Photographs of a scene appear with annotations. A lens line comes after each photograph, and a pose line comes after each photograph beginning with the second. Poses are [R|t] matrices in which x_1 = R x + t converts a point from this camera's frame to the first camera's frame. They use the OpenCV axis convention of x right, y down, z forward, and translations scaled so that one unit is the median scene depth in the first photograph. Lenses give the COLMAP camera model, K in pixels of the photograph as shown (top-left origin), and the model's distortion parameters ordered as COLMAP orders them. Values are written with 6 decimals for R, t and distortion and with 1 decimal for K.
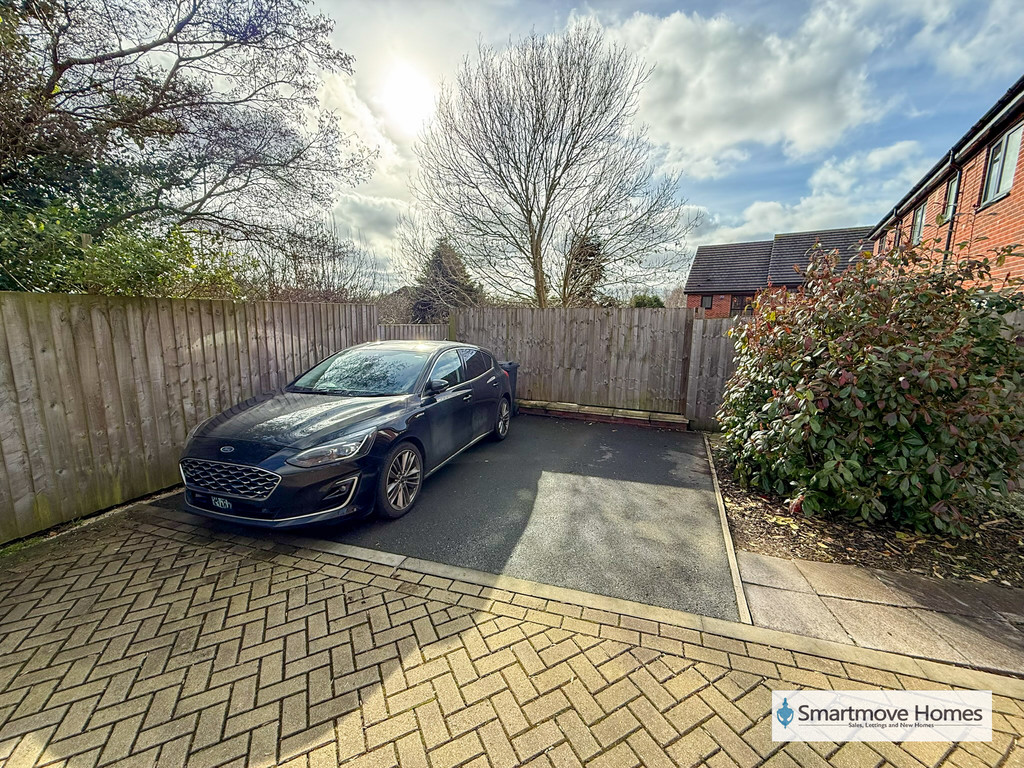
lens RADIAL K [[407.1, 0, 507.8], [0, 407.1, 382.8], [0, 0, 1]] dist [0.000241, 0.000154]
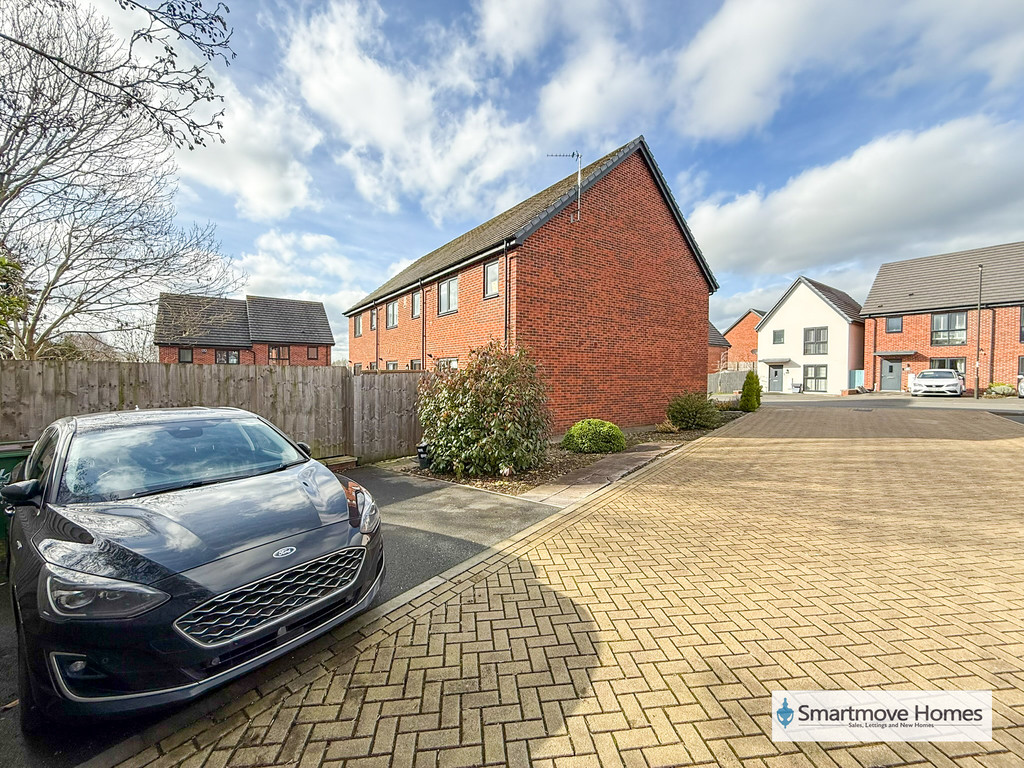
lens RADIAL K [[407.1, 0, 507.8], [0, 407.1, 382.8], [0, 0, 1]] dist [0.000241, 0.000154]
pose [[0.348622, -0.025995, 0.936903, -1.280636], [0.147380, 0.988700, -0.027408, -0.071130], [-0.925604, 0.147636, 0.348513, 0.303740]]
